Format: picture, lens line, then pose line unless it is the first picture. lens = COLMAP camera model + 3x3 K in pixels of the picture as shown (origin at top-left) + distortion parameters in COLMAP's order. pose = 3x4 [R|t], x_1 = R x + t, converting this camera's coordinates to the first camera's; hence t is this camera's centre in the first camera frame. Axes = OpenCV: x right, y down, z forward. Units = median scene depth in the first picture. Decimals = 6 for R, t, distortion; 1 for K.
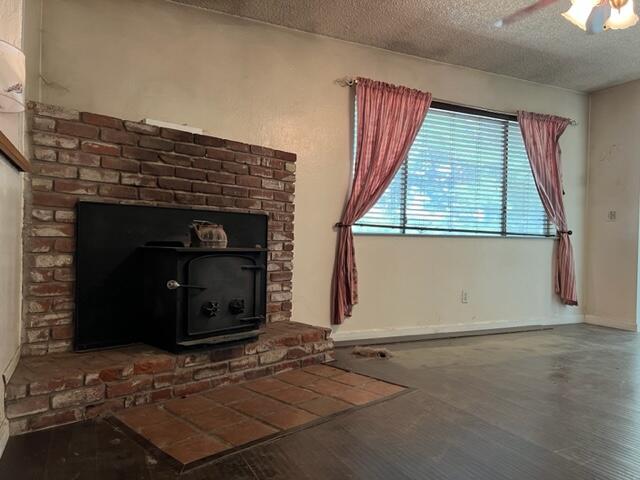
lens RADIAL K [[482.3, 0, 316.1], [0, 482.3, 238.2], [0, 0, 1]] dist [0.031350, -0.023990]
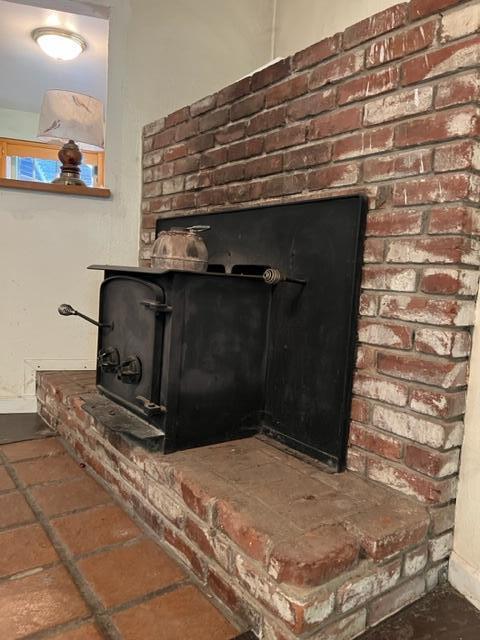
lens RADIAL K [[482.3, 0, 239.0], [0, 482.3, 319.3], [0, 0, 1]] dist [0.031350, -0.023990]
pose [[-0.148895, 0.065743, -0.986665, 0.297135], [-0.052611, 0.995848, 0.074294, 0.026478], [0.987452, 0.062971, -0.144818, 0.960533]]
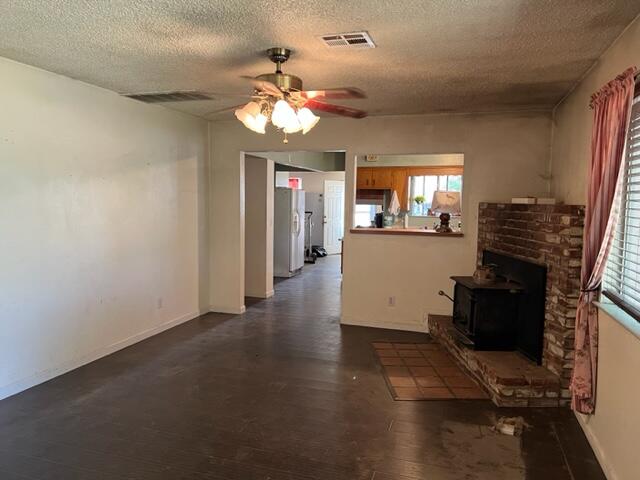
lens RADIAL K [[482.3, 0, 315.3], [0, 482.3, 236.0], [0, 0, 1]] dist [0.031350, -0.023990]
pose [[-0.683100, 0.024714, -0.729906, 1.037693], [-0.027140, 0.997878, 0.059186, -0.166438], [0.729820, 0.060240, -0.680980, 1.356121]]
